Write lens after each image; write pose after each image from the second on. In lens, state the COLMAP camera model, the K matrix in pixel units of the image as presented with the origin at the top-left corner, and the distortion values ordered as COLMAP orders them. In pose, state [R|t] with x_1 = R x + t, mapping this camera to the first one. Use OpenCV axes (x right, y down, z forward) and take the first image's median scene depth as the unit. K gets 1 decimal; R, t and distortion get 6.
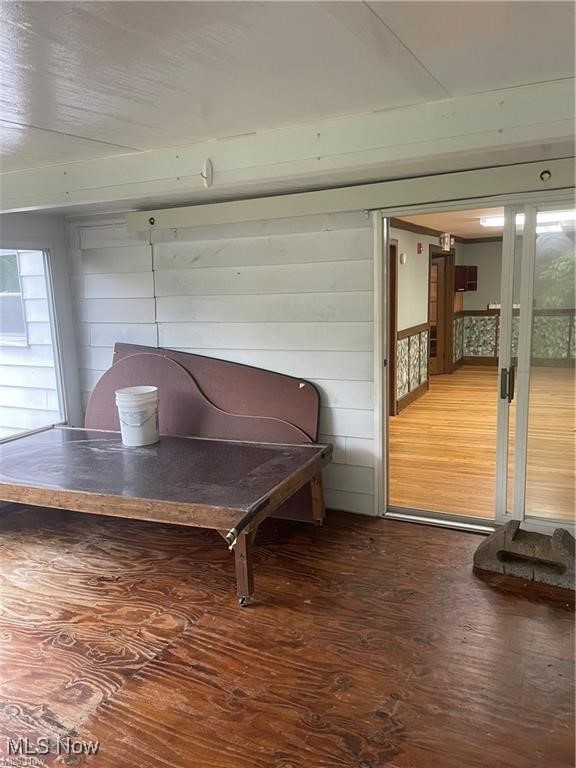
lens RADIAL K [[581.8, 0, 289.6], [0, 581.8, 384.7], [0, 0, 1]] dist [0.088870, -0.096683]
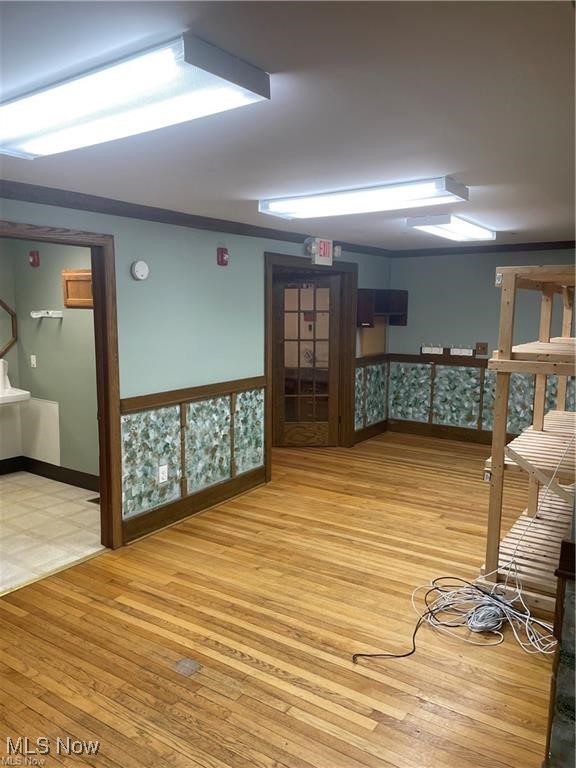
lens RADIAL K [[581.8, 0, 285.7], [0, 581.8, 384.9], [0, 0, 1]] dist [0.088870, -0.096683]
pose [[0.990344, 0.057160, -0.126296, 0.281417], [-0.060650, 0.997871, -0.023960, -0.069083], [0.124658, 0.031388, 0.991703, 0.318394]]
